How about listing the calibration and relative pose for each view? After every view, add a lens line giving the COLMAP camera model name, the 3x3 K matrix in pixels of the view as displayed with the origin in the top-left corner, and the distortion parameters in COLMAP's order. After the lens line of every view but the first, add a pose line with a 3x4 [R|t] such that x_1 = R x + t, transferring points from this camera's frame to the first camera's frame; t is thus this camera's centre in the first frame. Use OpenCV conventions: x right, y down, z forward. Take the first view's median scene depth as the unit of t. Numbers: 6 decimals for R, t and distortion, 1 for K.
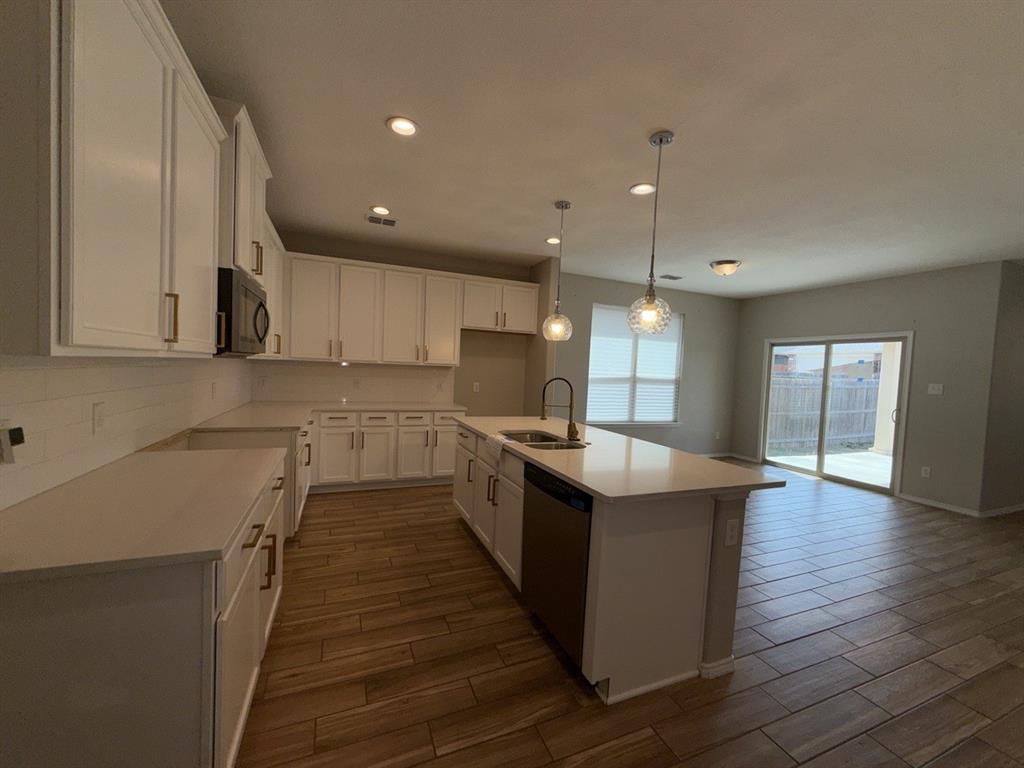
lens RADIAL K [[408.8, 0, 512.0], [0, 408.8, 384.0], [0, 0, 1]] dist [-0.001391, 0.000614]
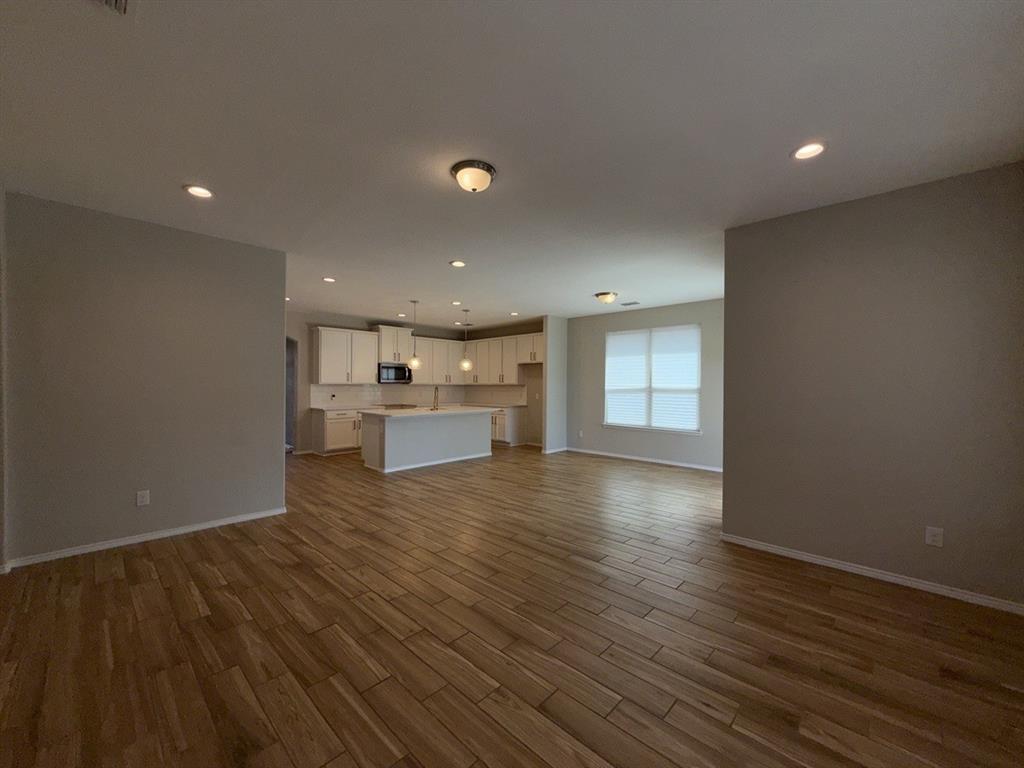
lens RADIAL K [[408.8, 0, 512.0], [0, 408.8, 384.0], [0, 0, 1]] dist [-0.001391, 0.000614]
pose [[0.400398, -0.045382, -0.915217, 1.612719], [-0.022744, 0.997973, -0.059435, 0.067746], [0.916059, 0.044613, 0.398554, 0.249549]]
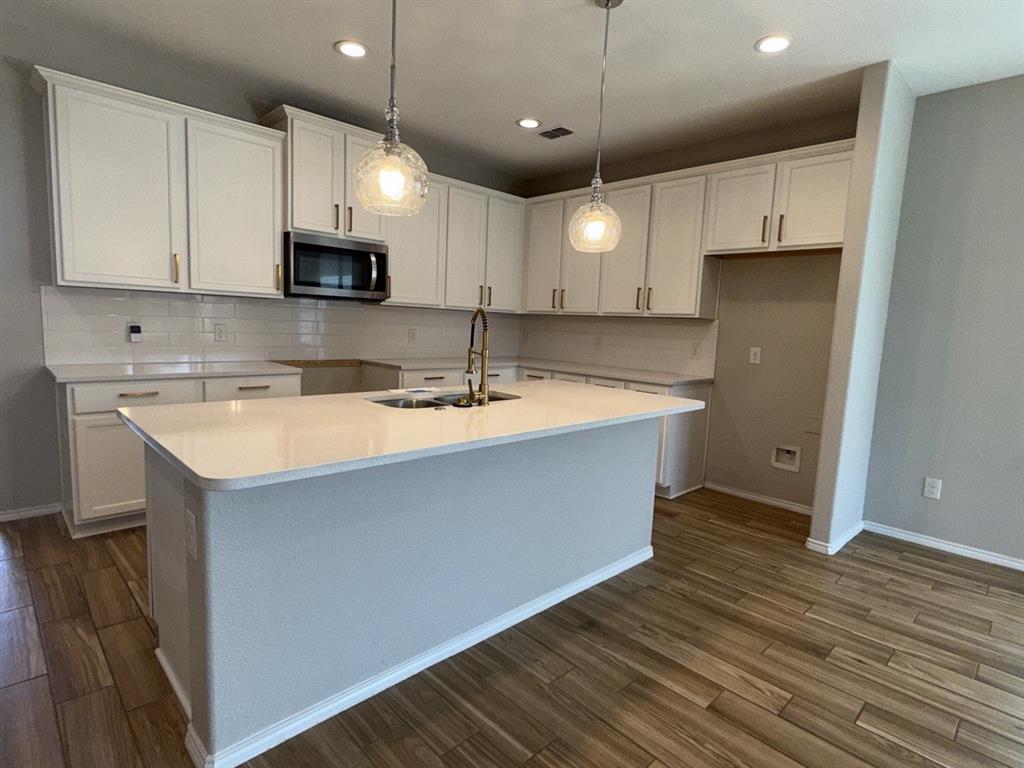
lens RADIAL K [[541.8, 0, 512.0], [0, 541.8, 384.0], [0, 0, 1]] dist [-0.002812, -0.000789]
pose [[0.369614, 0.078304, -0.925880, 0.557146], [-0.065373, 0.996165, 0.058151, 0.029515], [0.926883, 0.039034, 0.373316, 0.448551]]
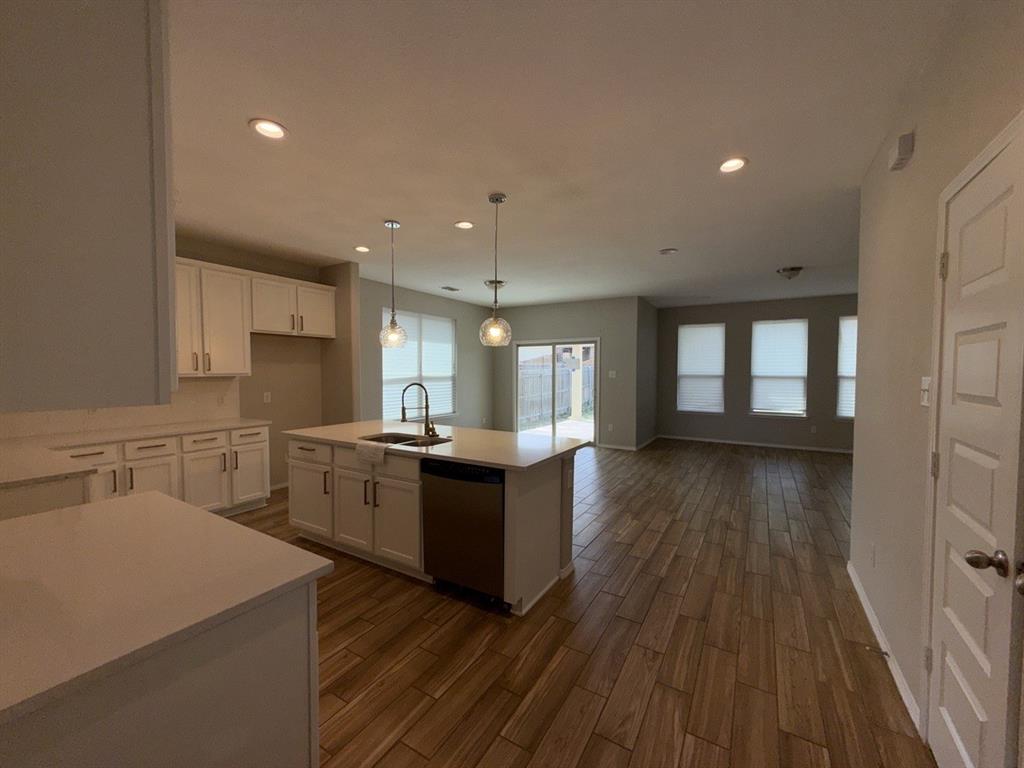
lens RADIAL K [[408.8, 0, 512.0], [0, 408.8, 384.0], [0, 0, 1]] dist [-0.001391, 0.000614]
pose [[0.806271, -0.064045, 0.588070, -0.201866], [0.057848, 0.997893, 0.029366, -0.018870], [-0.588711, 0.010342, 0.808277, -0.042783]]
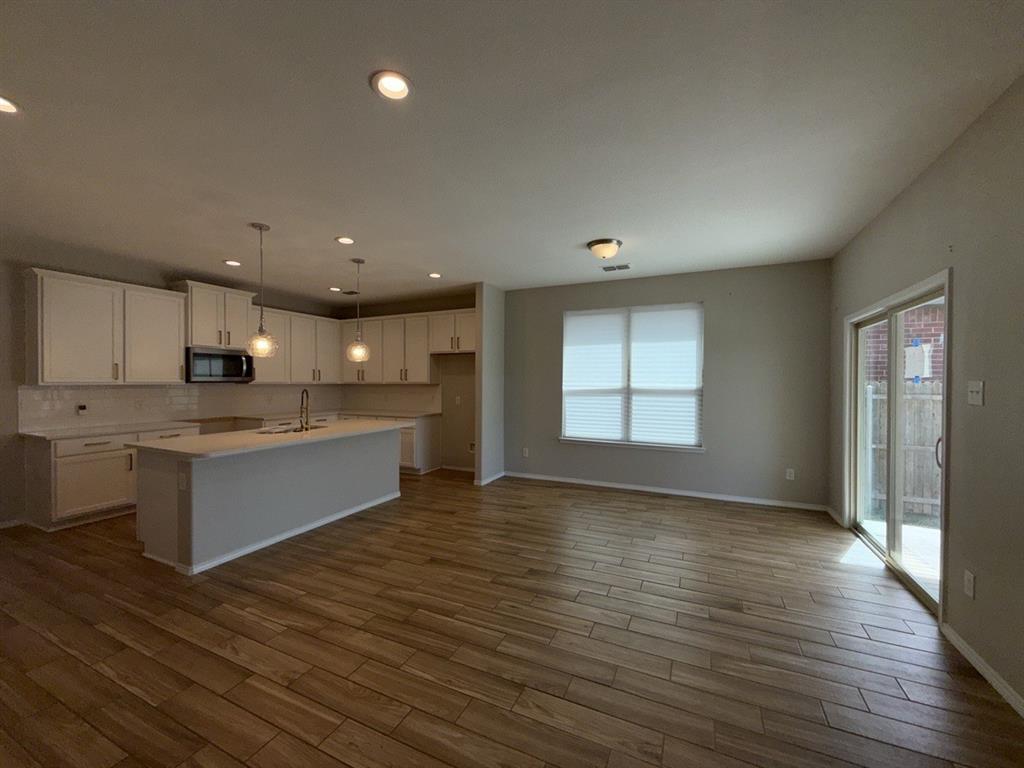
lens RADIAL K [[408.8, 0, 512.0], [0, 408.8, 384.0], [0, 0, 1]] dist [-0.001391, 0.000614]
pose [[0.674039, -0.039047, -0.737663, 1.024984], [-0.000712, 0.998567, -0.053509, 0.027431], [0.738696, 0.036593, 0.673045, 0.342774]]
